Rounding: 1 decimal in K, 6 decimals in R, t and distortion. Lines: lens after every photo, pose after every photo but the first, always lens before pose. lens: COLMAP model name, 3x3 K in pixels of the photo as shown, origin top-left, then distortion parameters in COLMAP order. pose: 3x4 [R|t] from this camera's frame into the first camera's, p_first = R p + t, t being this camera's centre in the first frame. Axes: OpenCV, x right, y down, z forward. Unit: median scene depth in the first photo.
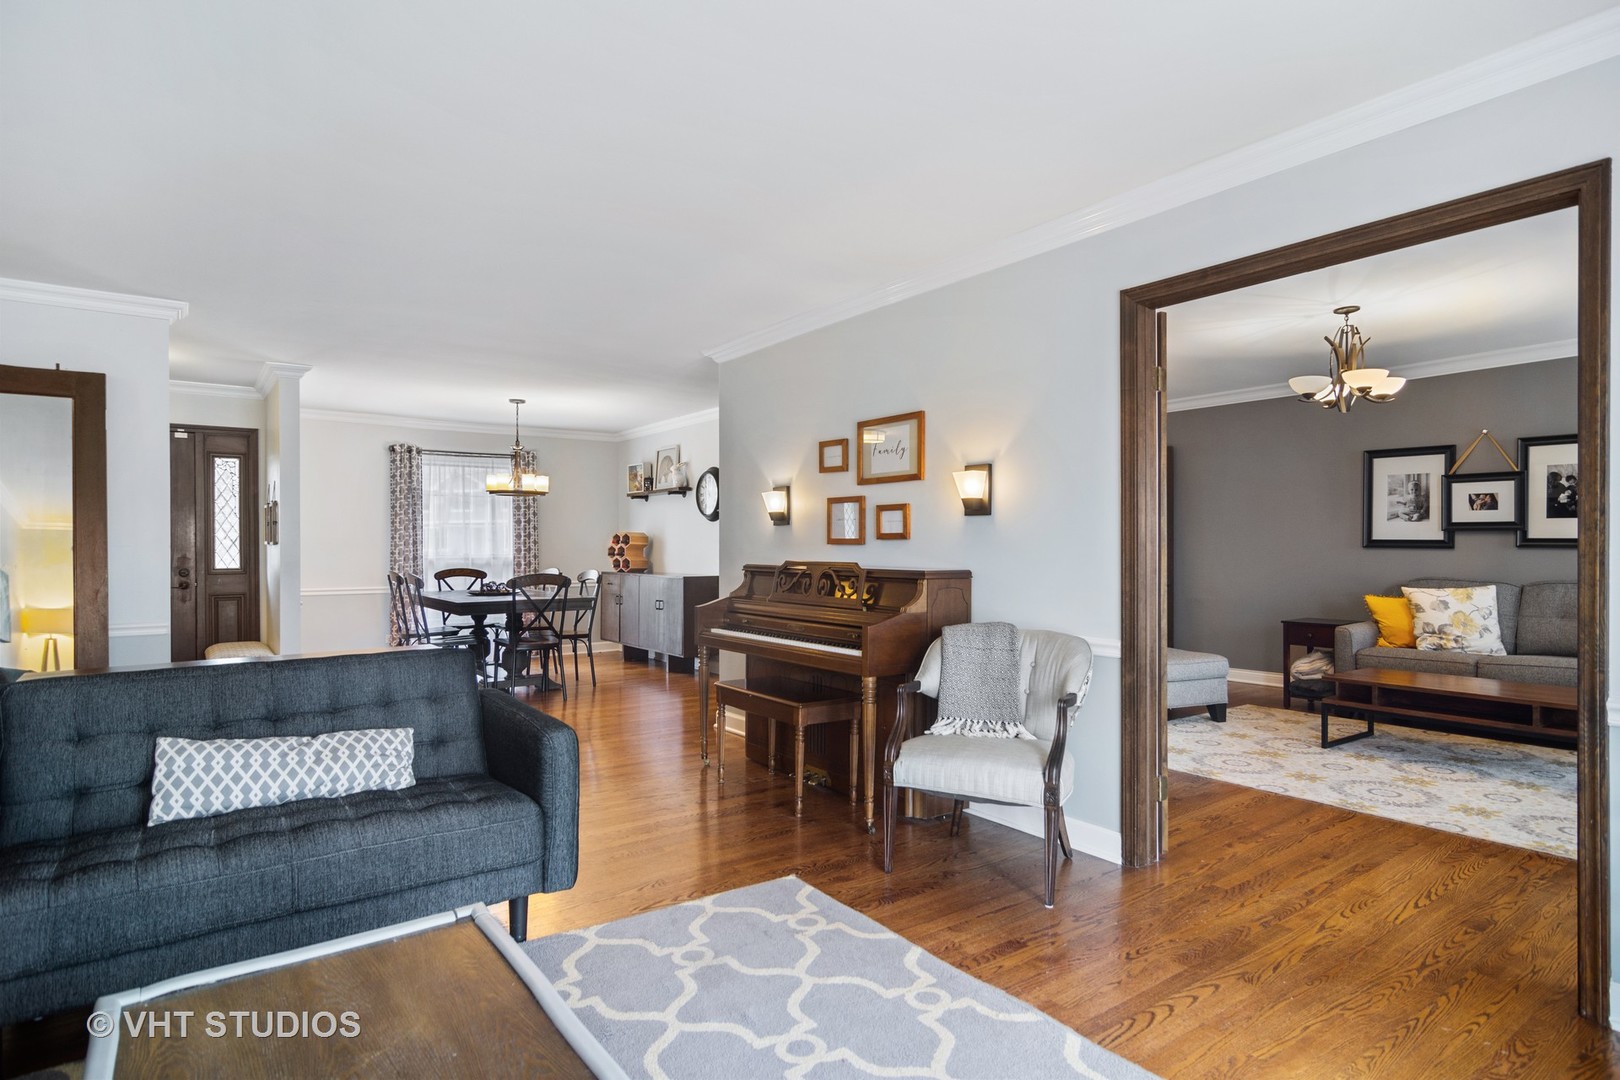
lens RADIAL K [[866.3, 0, 809.6], [0, 866.3, 551.0], [0, 0, 1]] dist [0.002040, 0.000572]
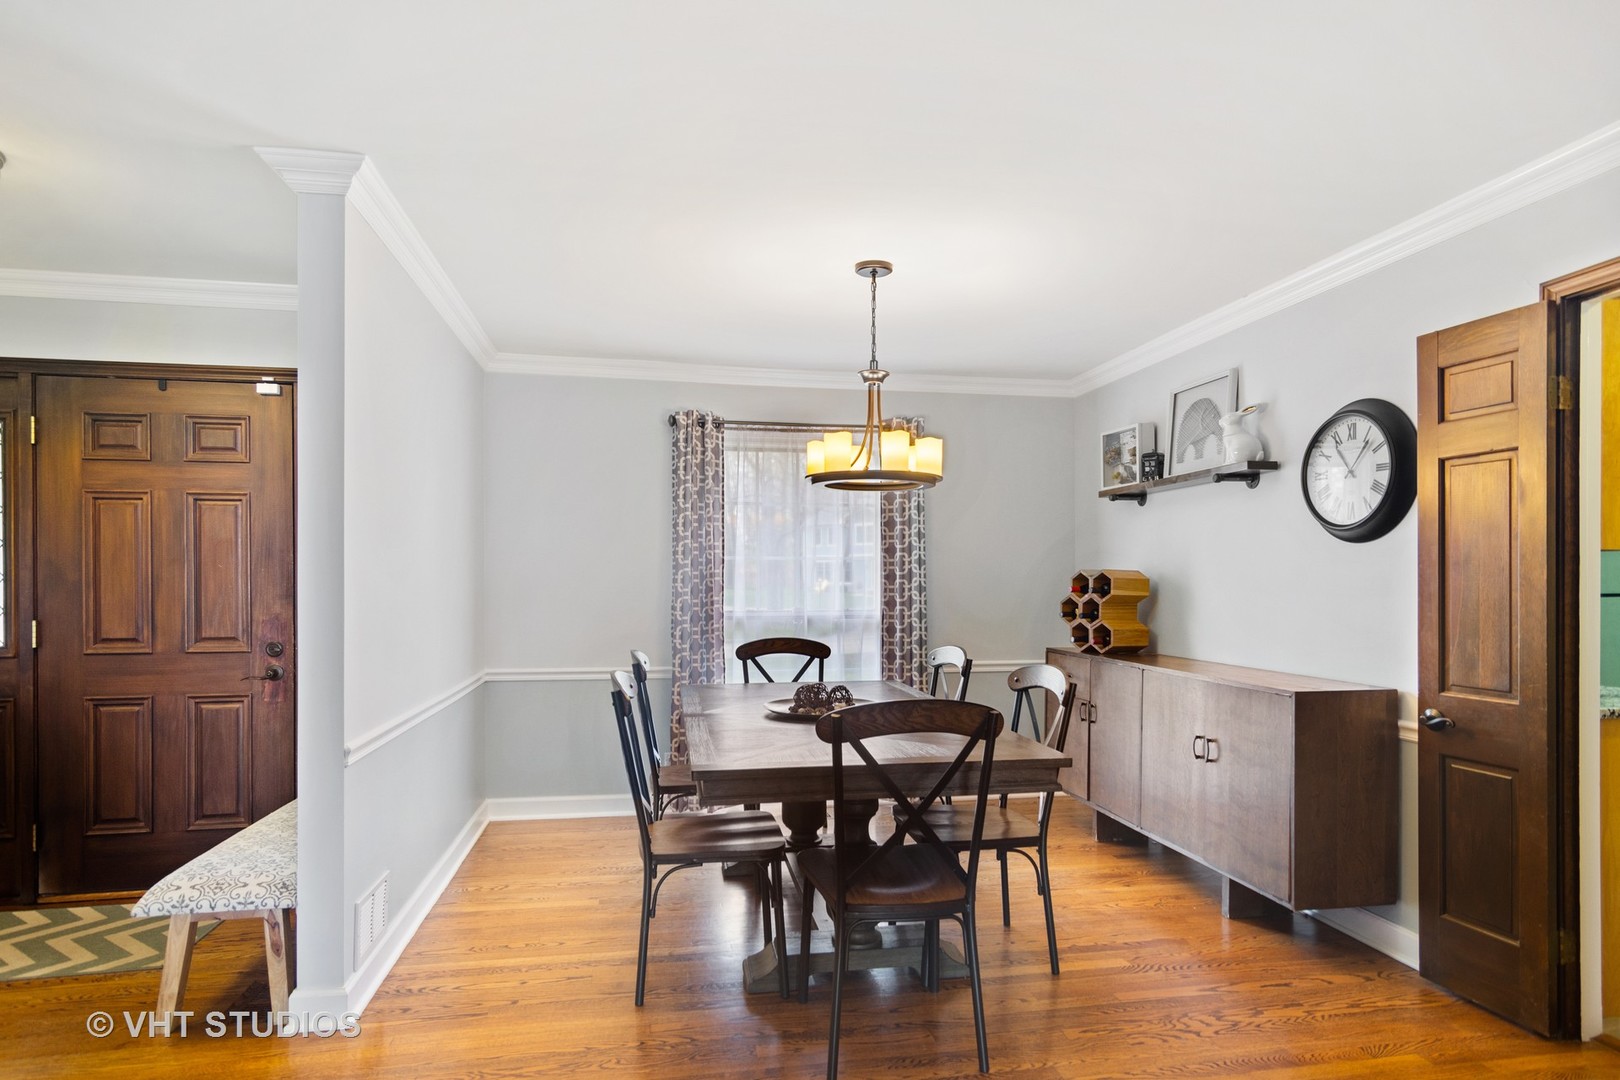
lens RADIAL K [[878.8, 0, 810.5], [0, 878.8, 579.3], [0, 0, 1]] dist [0.001650, 0.000192]
pose [[0.899598, 0.003944, -0.436701, -0.151904], [-0.006555, 0.999969, -0.004472, -0.013795], [0.436670, 0.006885, 0.899596, 0.518808]]
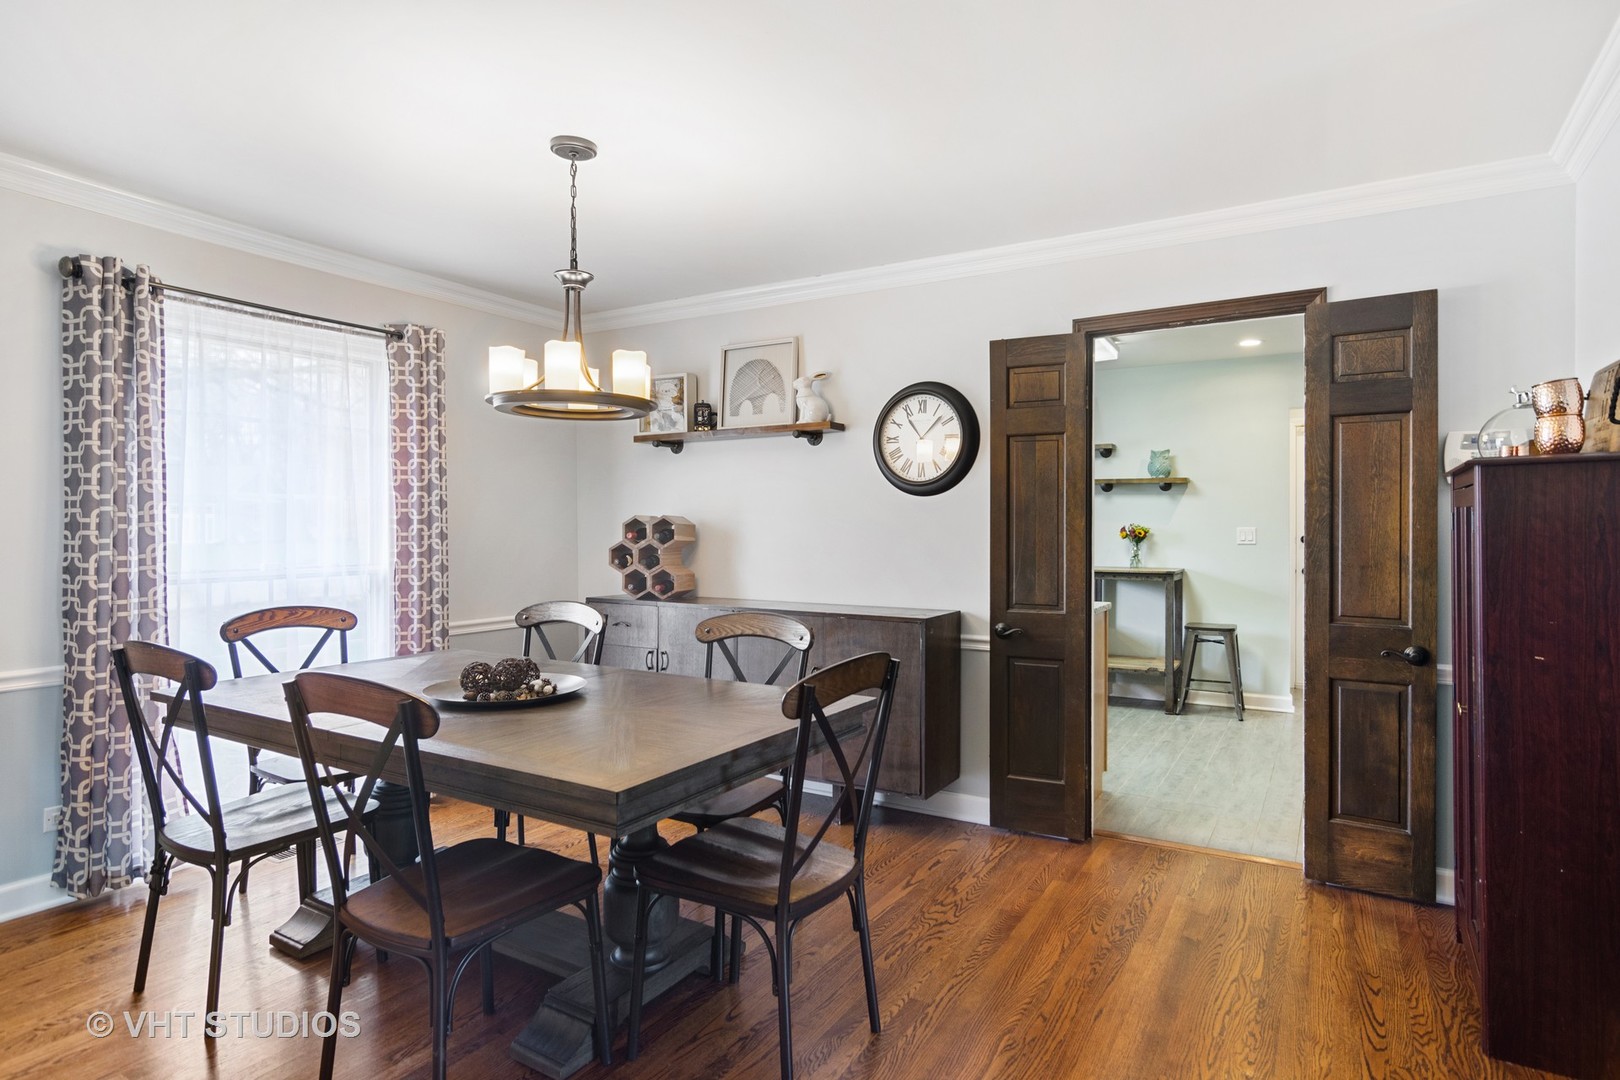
lens RADIAL K [[873.1, 0, 813.7], [0, 873.1, 527.6], [0, 0, 1]] dist [-0.003313, -0.000422]
pose [[0.919395, 0.003723, 0.393319, -0.338192], [-0.002049, 0.999987, -0.004676, -0.013449], [-0.393331, 0.003494, 0.919390, 0.553090]]
